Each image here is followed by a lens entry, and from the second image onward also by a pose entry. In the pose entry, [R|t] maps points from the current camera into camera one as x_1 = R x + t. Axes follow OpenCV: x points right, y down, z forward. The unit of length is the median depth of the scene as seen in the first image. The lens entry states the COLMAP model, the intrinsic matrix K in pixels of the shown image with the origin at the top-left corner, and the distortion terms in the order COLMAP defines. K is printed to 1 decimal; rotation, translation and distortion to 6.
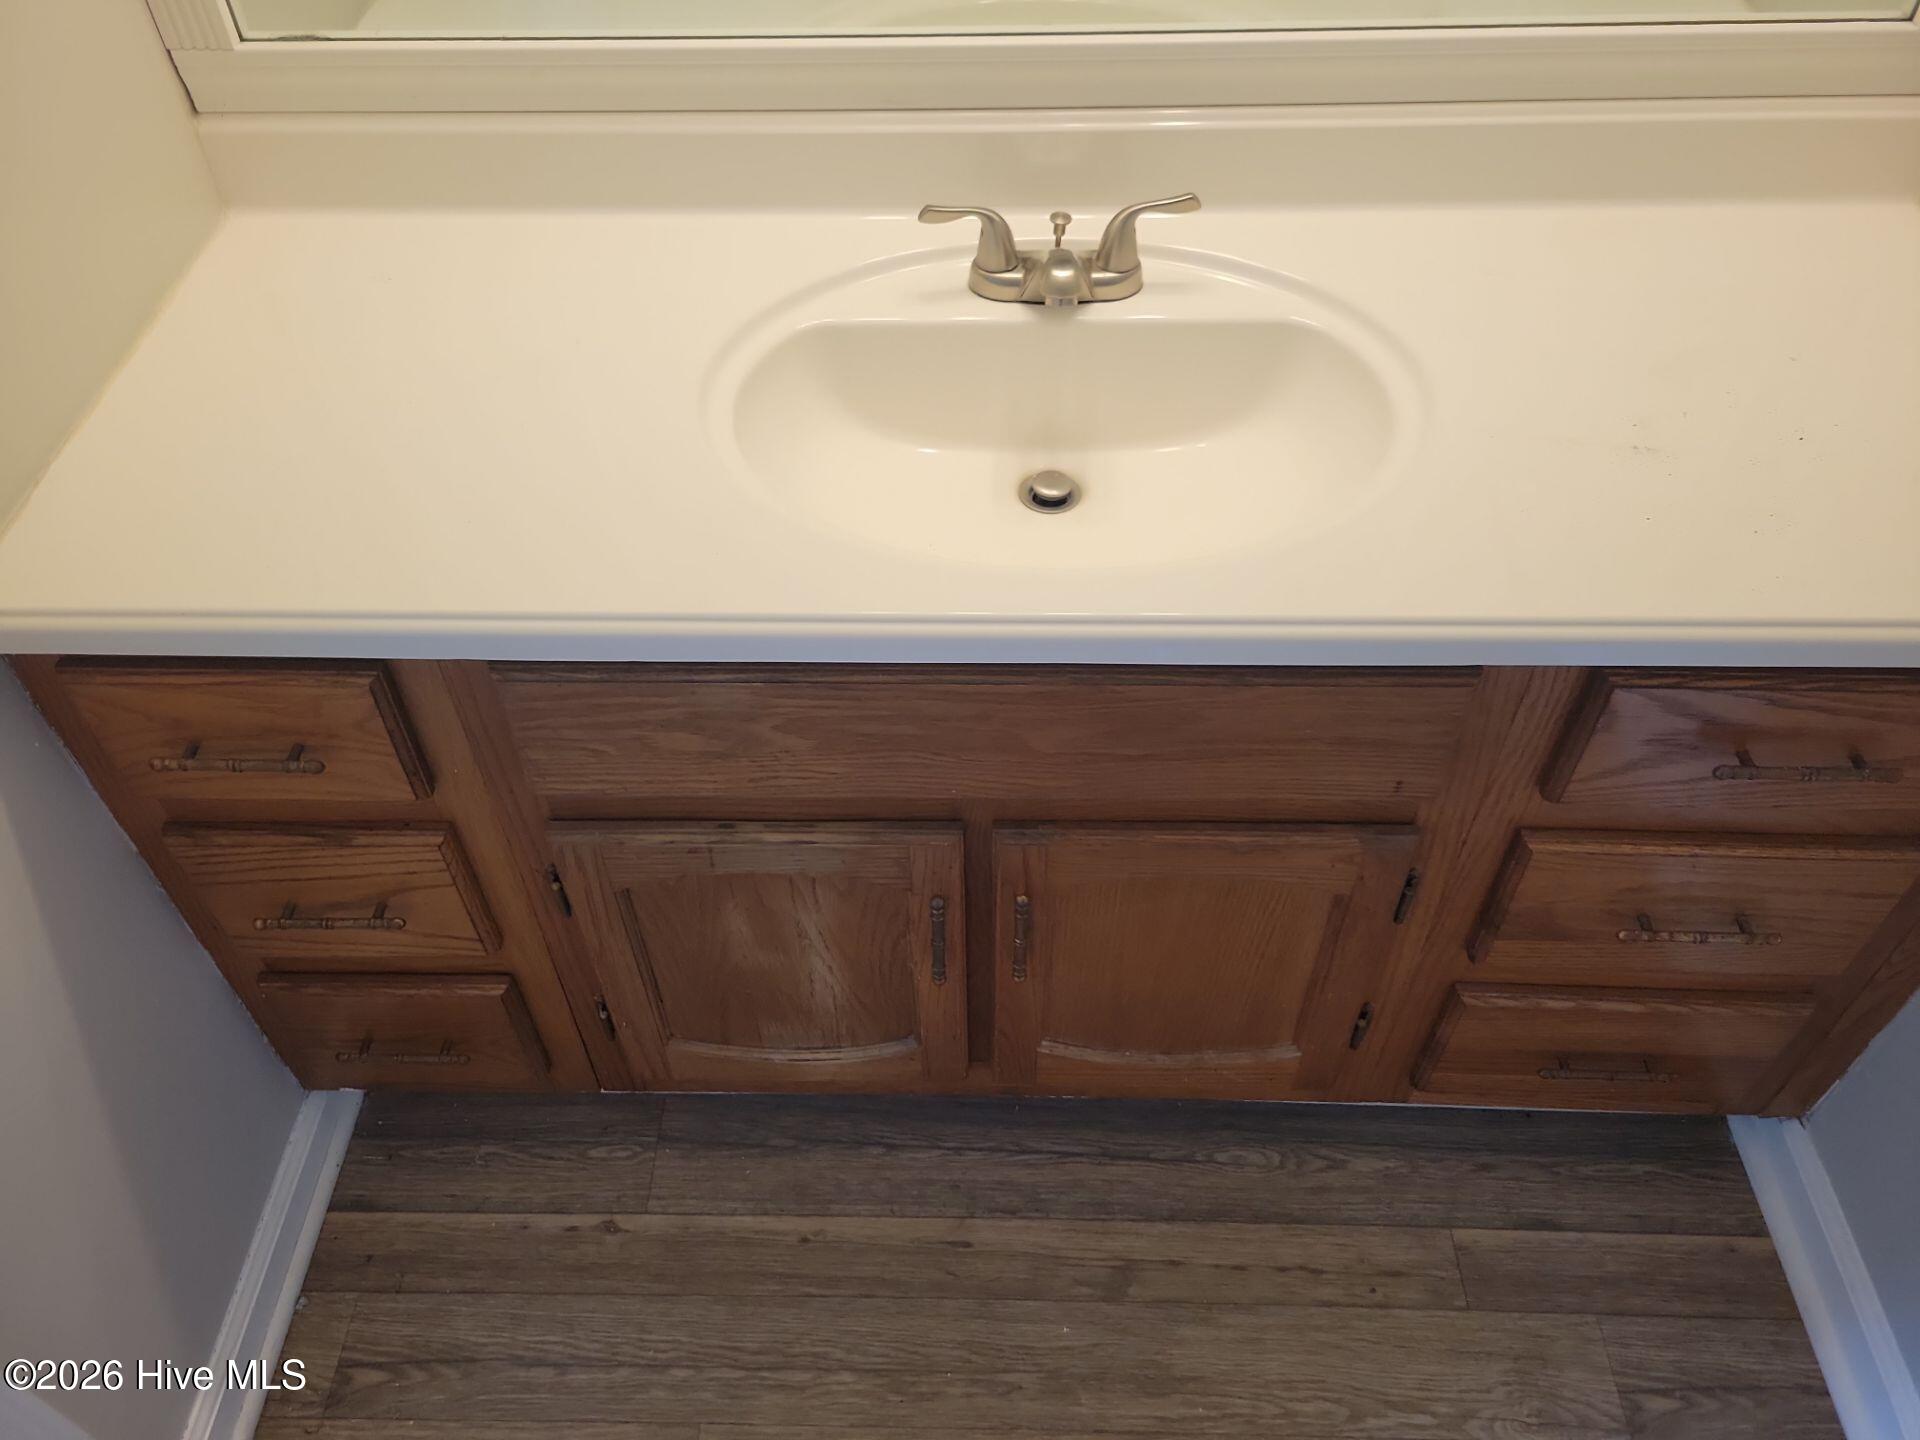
lens RADIAL K [[1440.8, 0, 950.6], [0, 1440.8, 687.2], [0, 0, 1]] dist [0.043737, -0.025499]
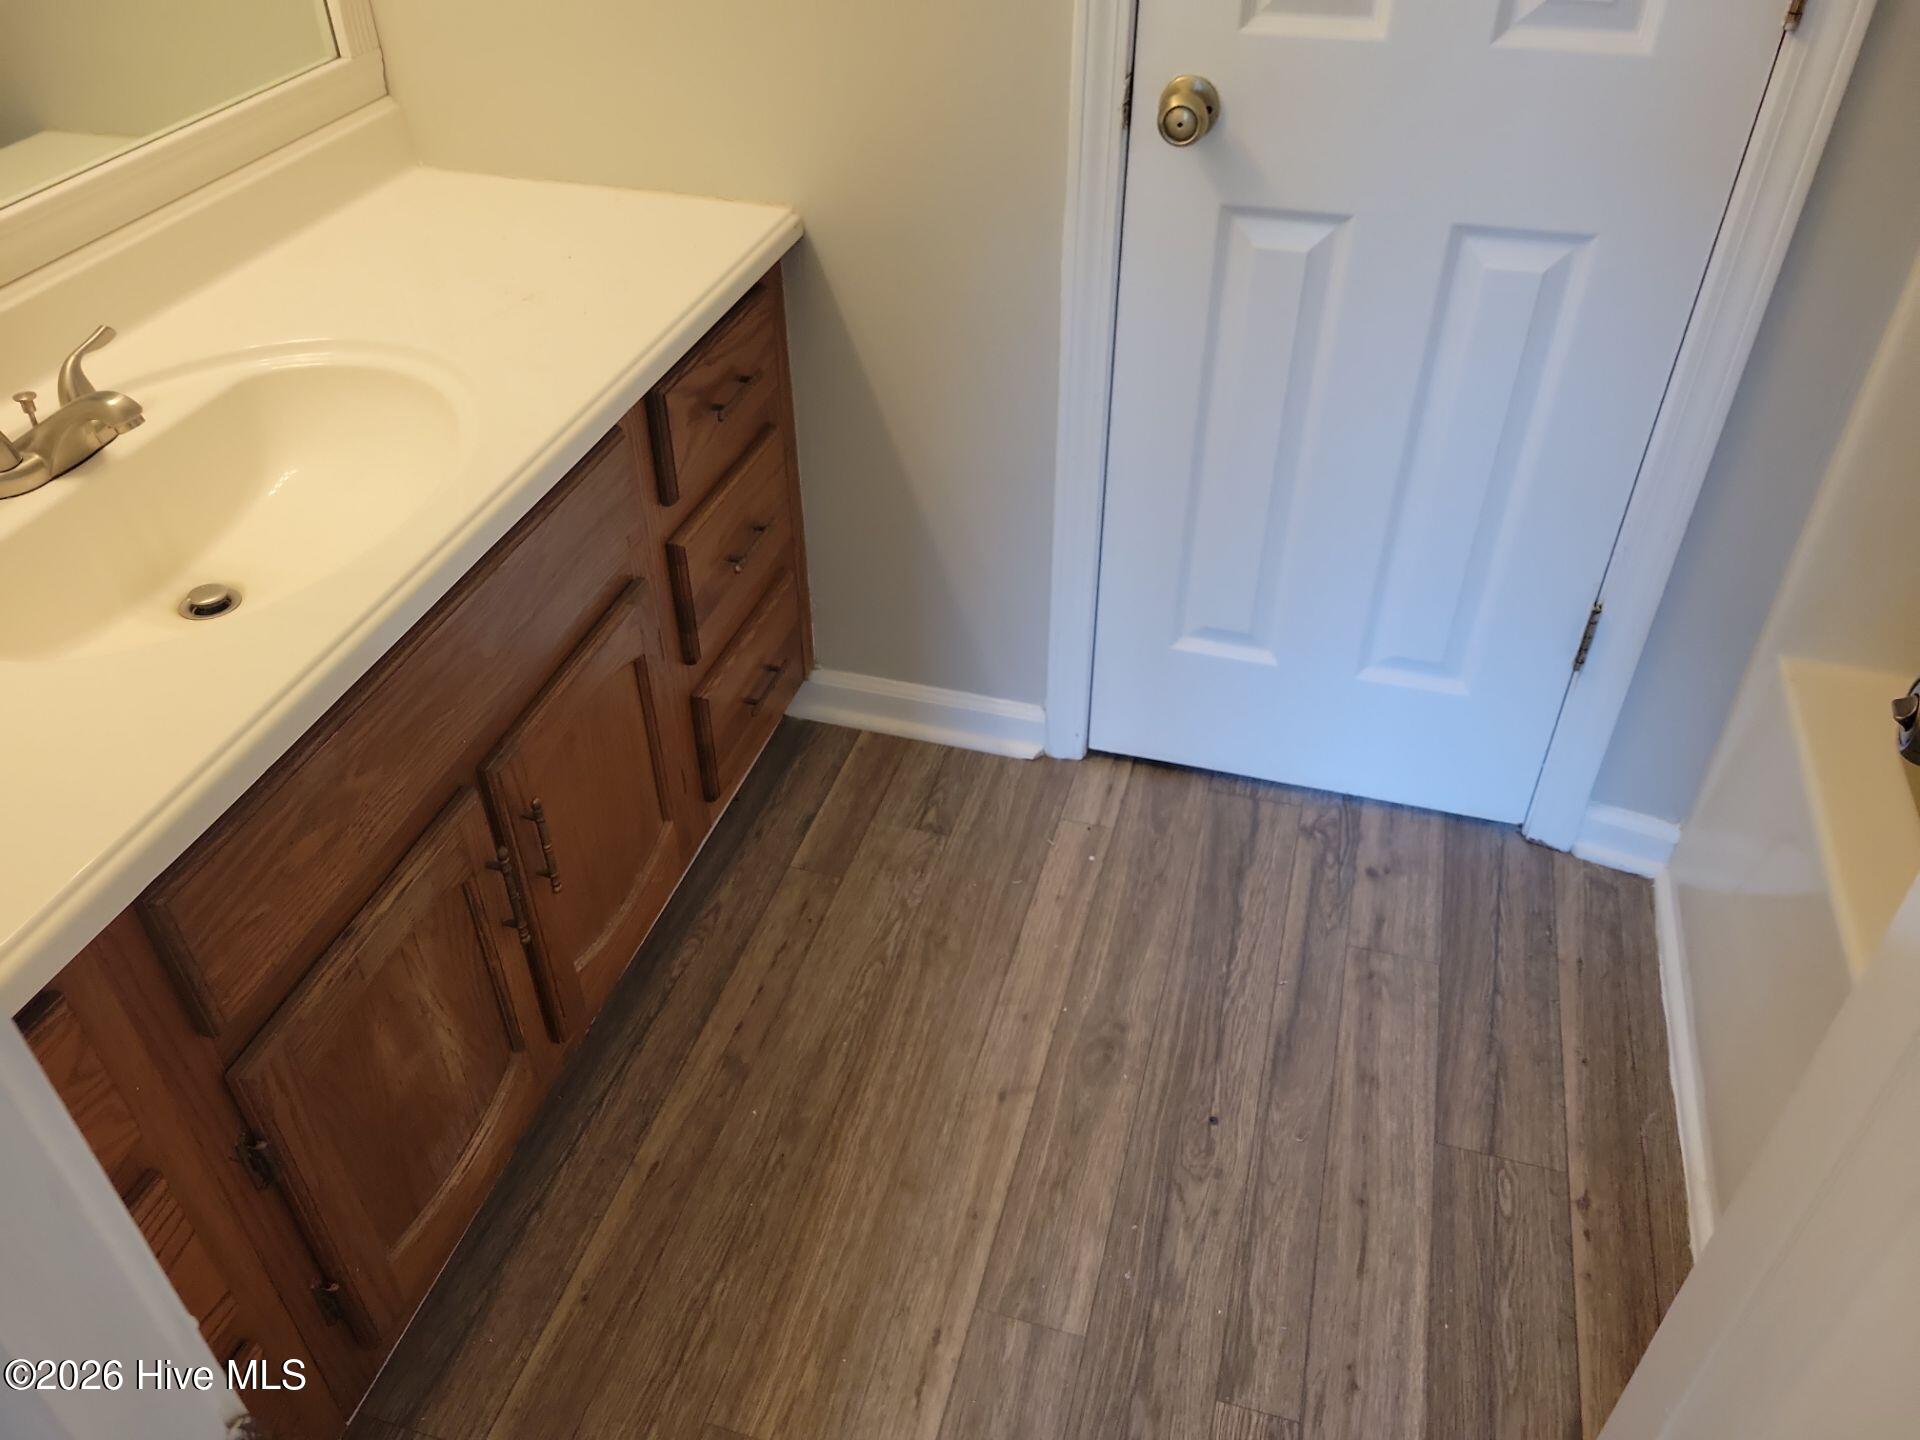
lens RADIAL K [[1440.8, 0, 921.6], [0, 1440.8, 715.7], [0, 0, 1]] dist [0.043737, -0.025499]
pose [[0.267271, -0.589832, 0.762013, -0.624341], [0.707950, 0.656670, 0.259983, 0.012971], [-0.653738, 0.469981, 0.593081, 0.043555]]
